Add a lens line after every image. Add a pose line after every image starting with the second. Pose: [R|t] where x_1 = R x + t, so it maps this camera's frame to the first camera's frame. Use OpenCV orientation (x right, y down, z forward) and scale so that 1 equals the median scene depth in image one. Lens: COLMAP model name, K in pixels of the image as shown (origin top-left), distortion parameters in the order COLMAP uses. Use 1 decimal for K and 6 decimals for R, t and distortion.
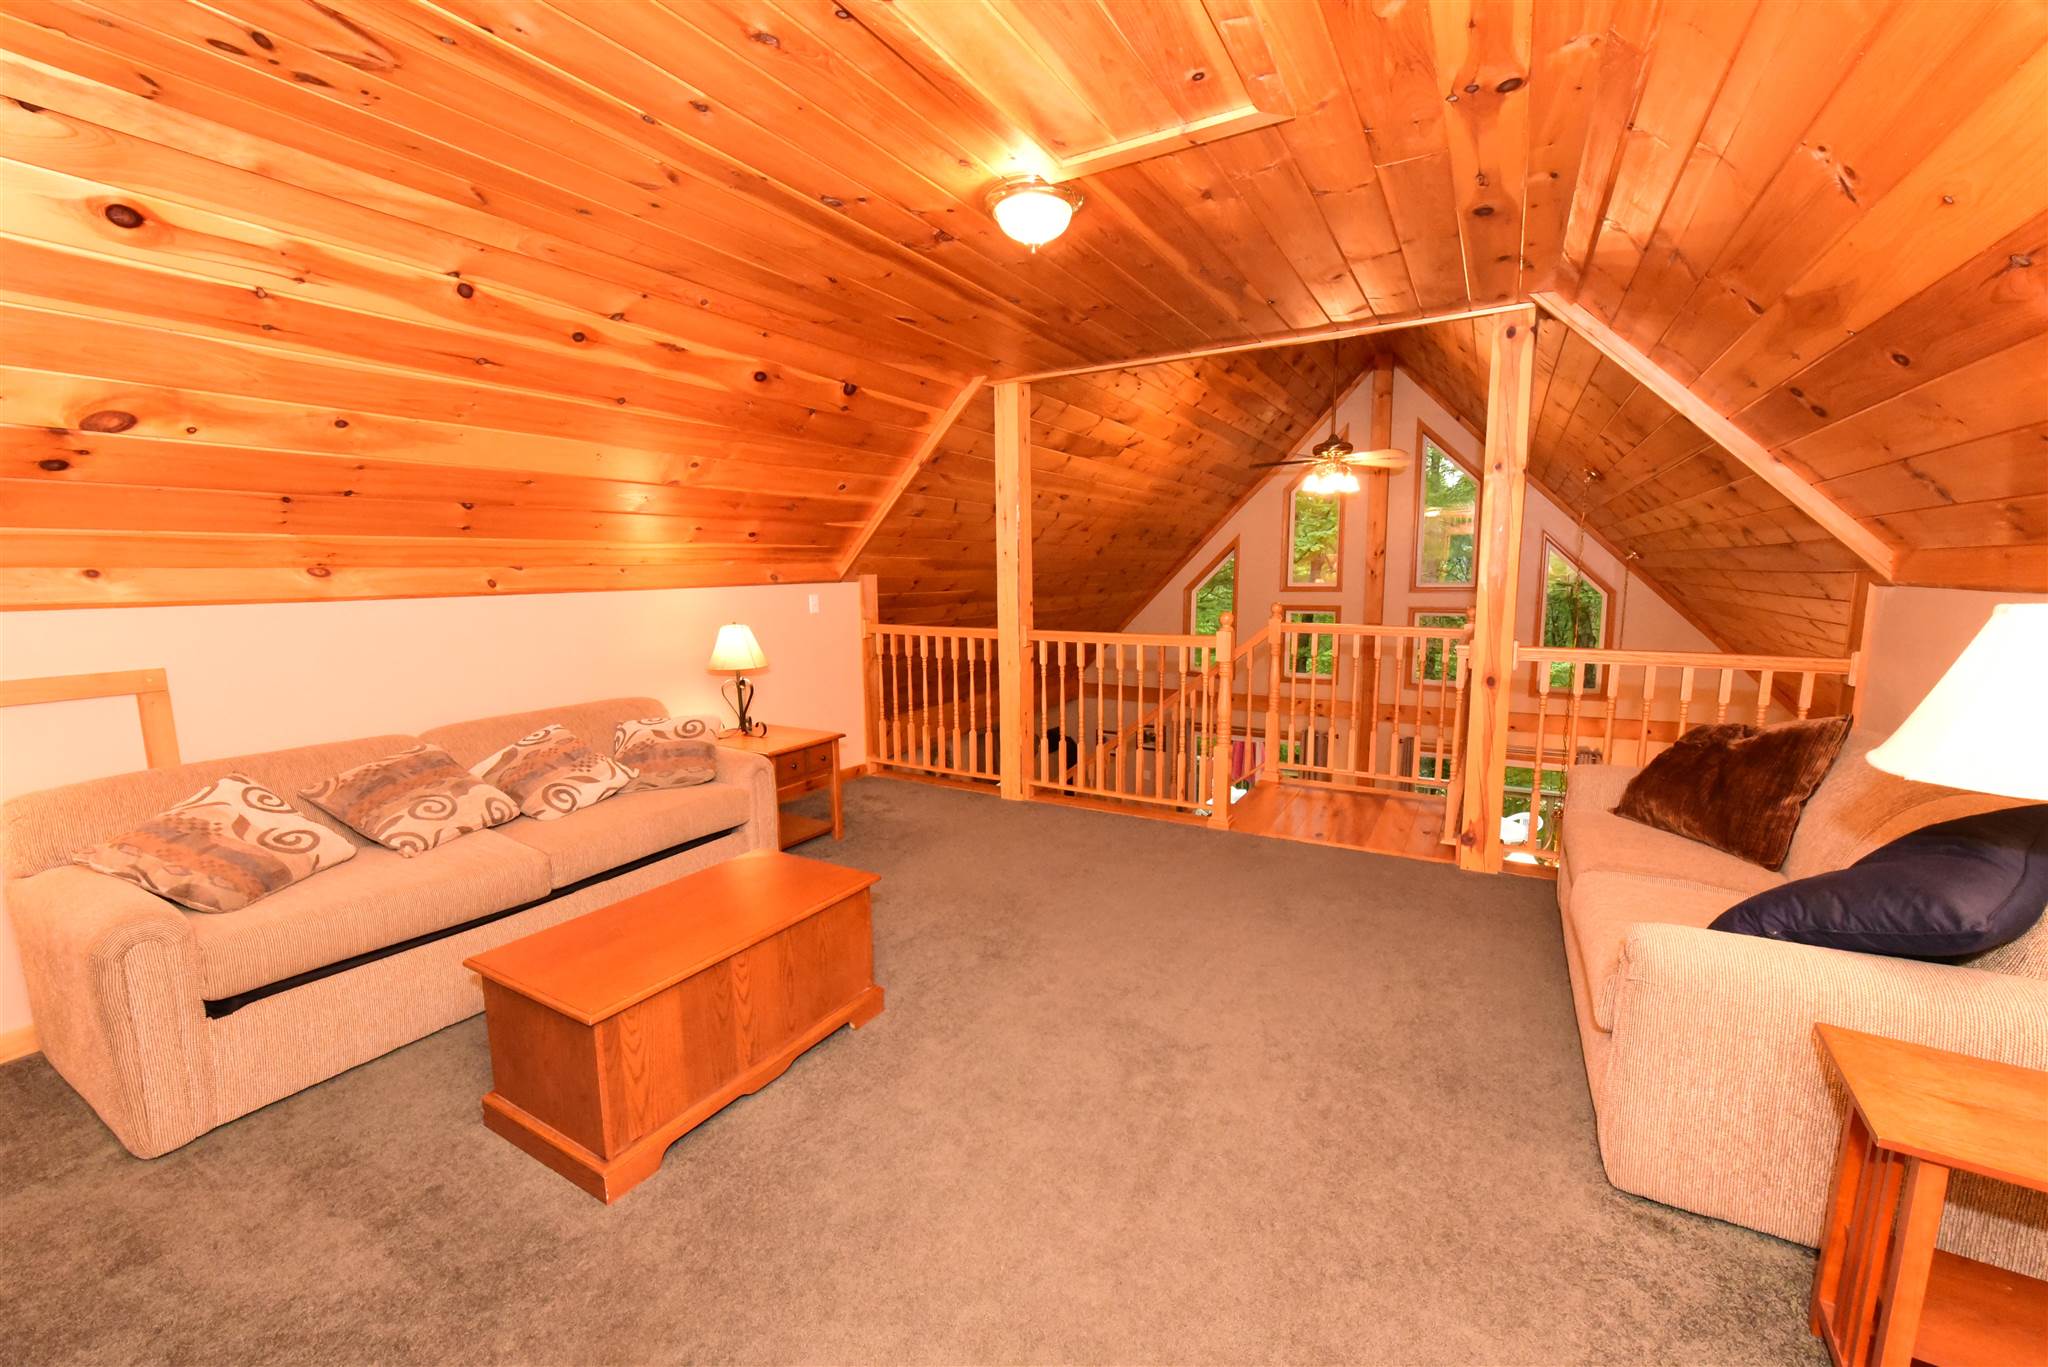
lens RADIAL K [[809.6, 0, 1027.1], [0, 809.6, 687.8], [0, 0, 1]] dist [-0.008043, -0.000633]
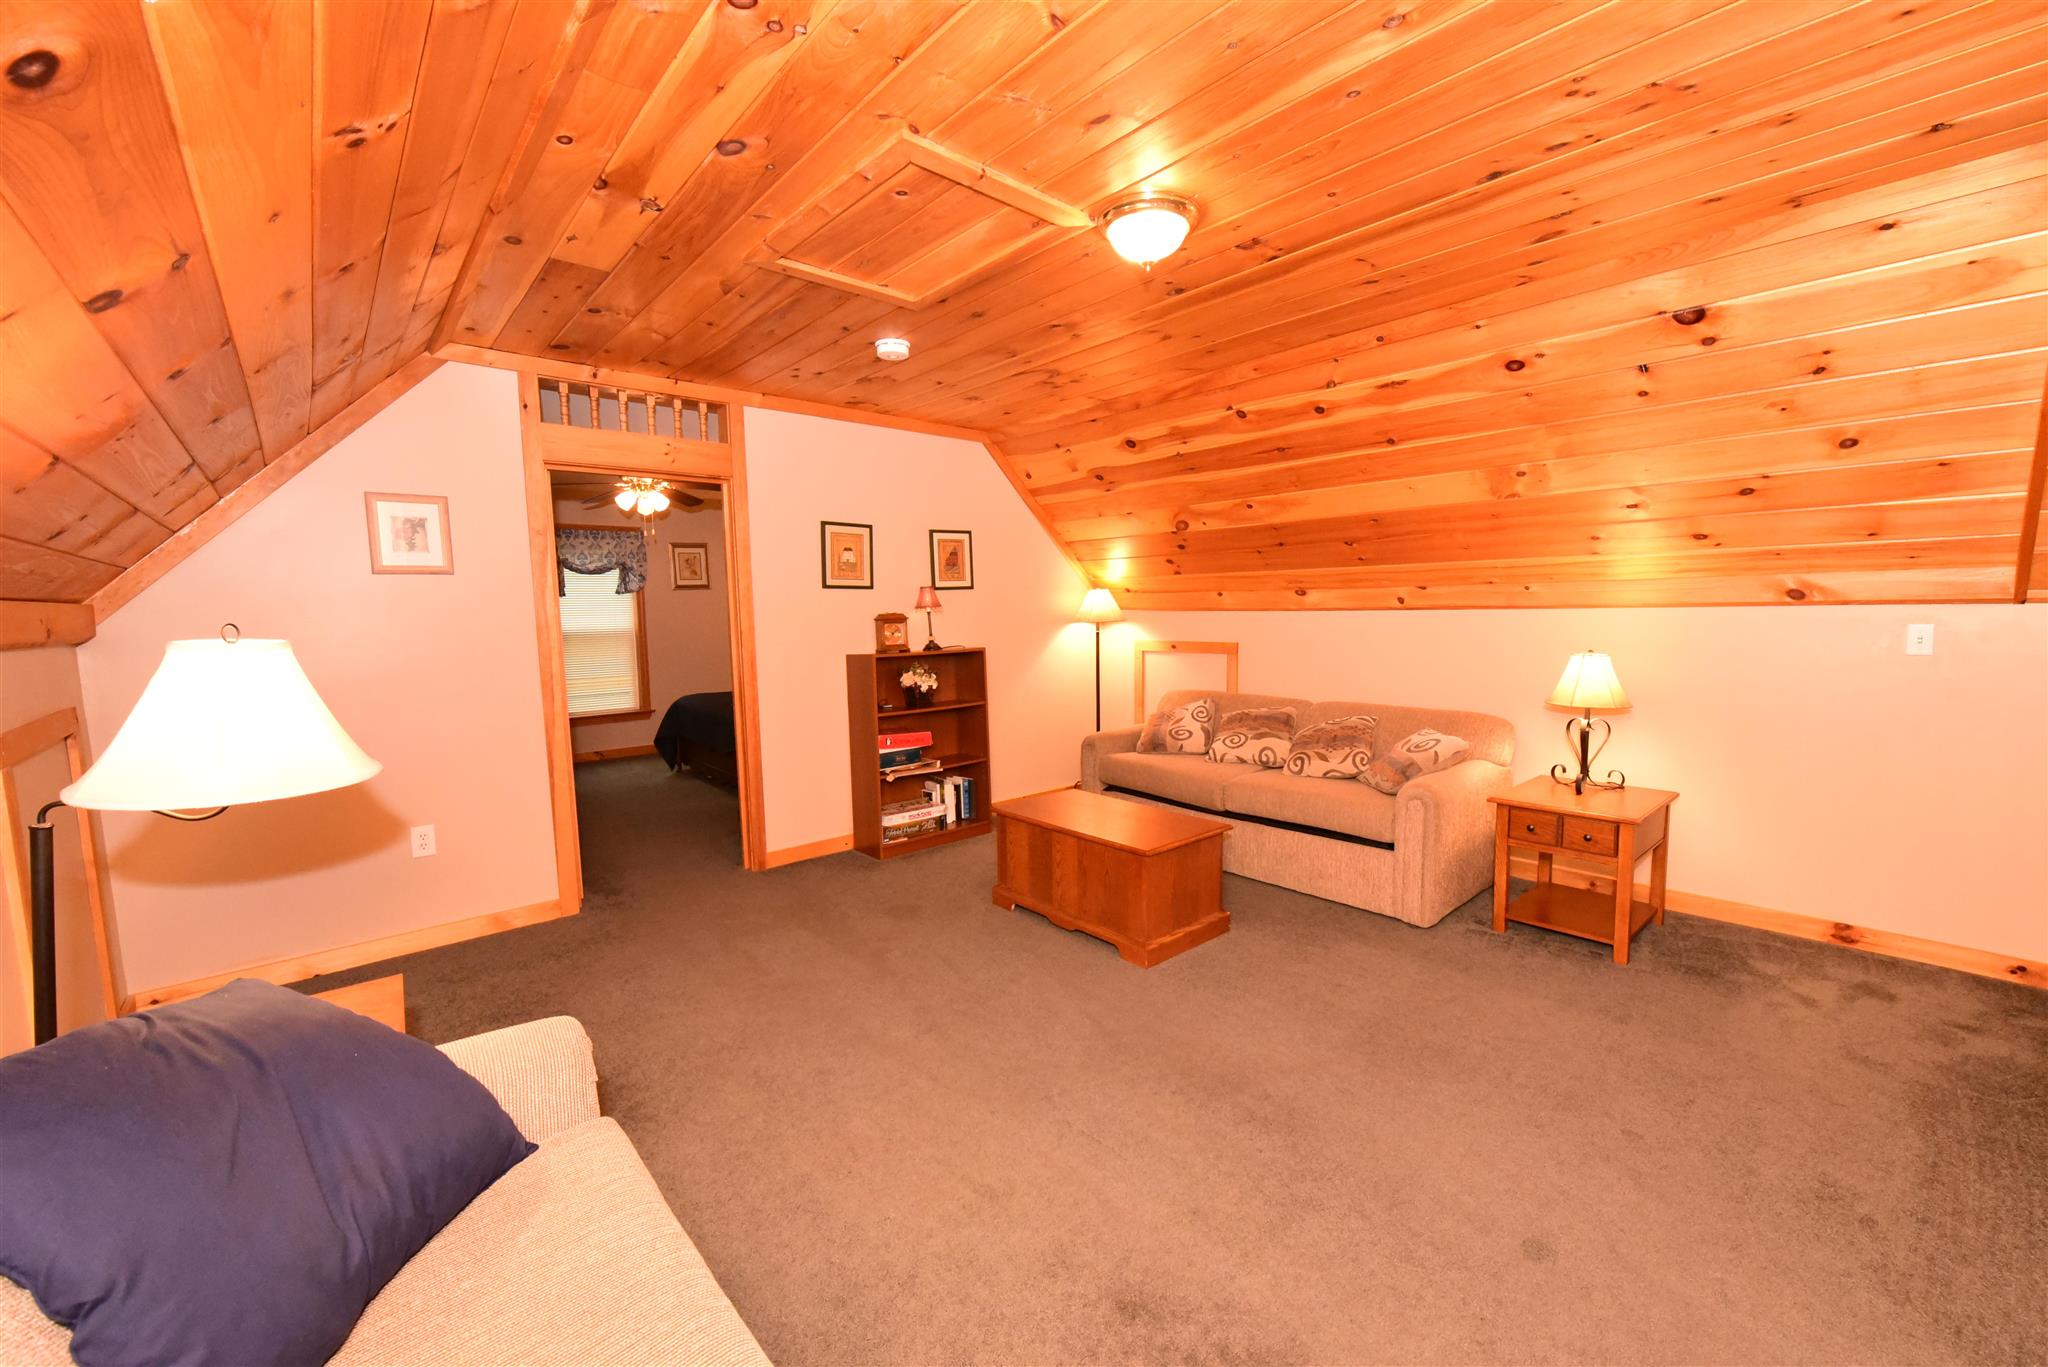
lens RADIAL K [[809.6, 0, 1034.4], [0, 809.6, 688.3], [0, 0, 1]] dist [-0.008043, -0.000633]
pose [[-0.313091, 0.115796, -0.942638, 0.856334], [-0.116409, 0.980376, 0.159096, -0.155529], [0.942562, 0.159543, -0.293467, 1.034475]]
